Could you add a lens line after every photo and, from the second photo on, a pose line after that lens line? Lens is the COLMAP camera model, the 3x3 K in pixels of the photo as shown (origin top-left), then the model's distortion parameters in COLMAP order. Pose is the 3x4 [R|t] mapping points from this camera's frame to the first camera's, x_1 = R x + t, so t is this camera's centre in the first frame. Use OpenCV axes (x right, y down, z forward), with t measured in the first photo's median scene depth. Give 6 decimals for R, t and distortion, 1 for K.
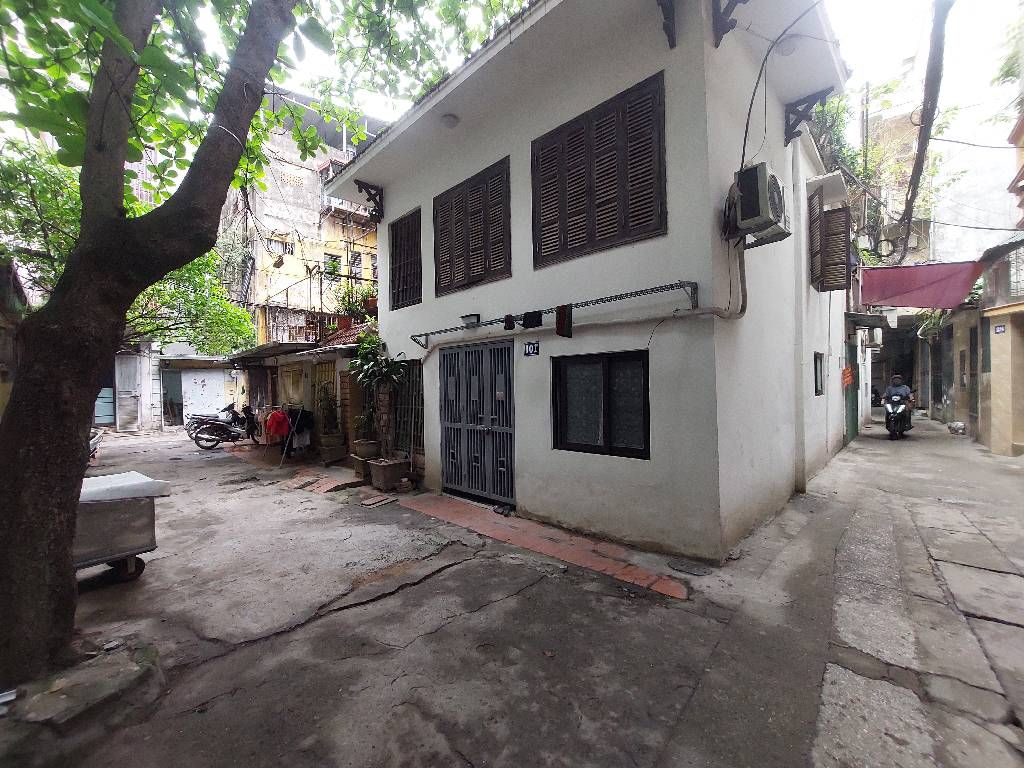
lens RADIAL K [[408.6, 0, 508.1], [0, 408.6, 387.2], [0, 0, 1]] dist [-0.014163, -0.001074]
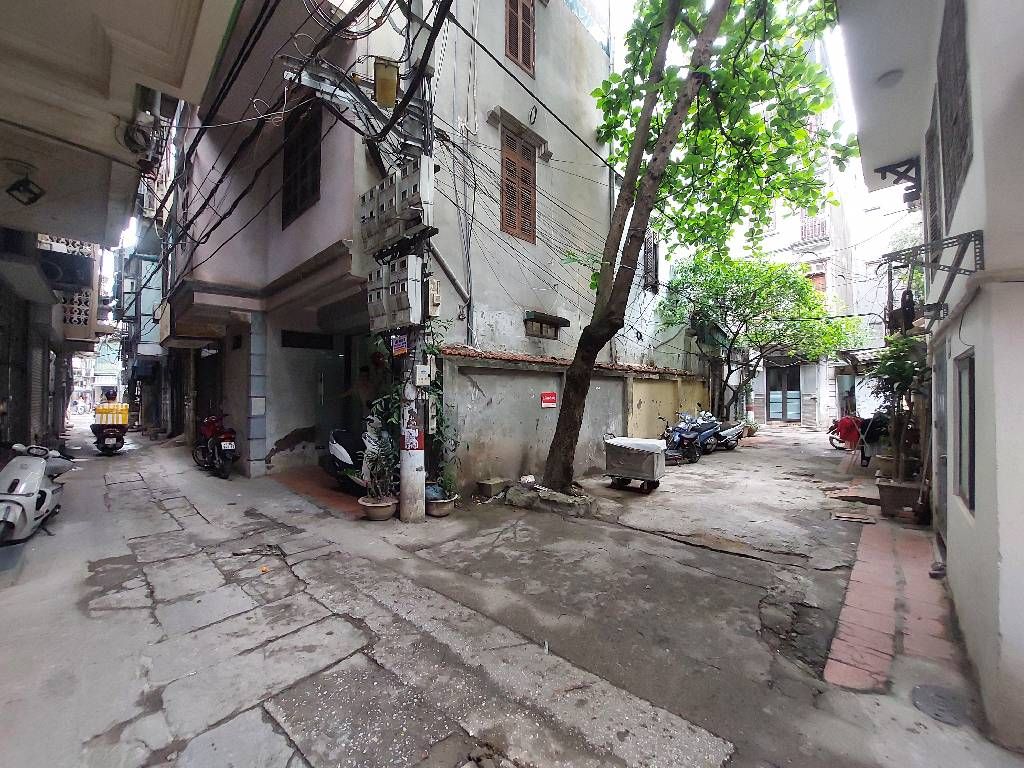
lens RADIAL K [[408.6, 0, 508.6], [0, 408.6, 384.2], [0, 0, 1]] dist [-0.014163, -0.001074]
pose [[0.007413, -0.002757, -0.999969, 1.081646], [-0.007137, 0.999971, -0.002810, -0.035151], [0.999947, 0.007157, 0.007393, 0.347330]]
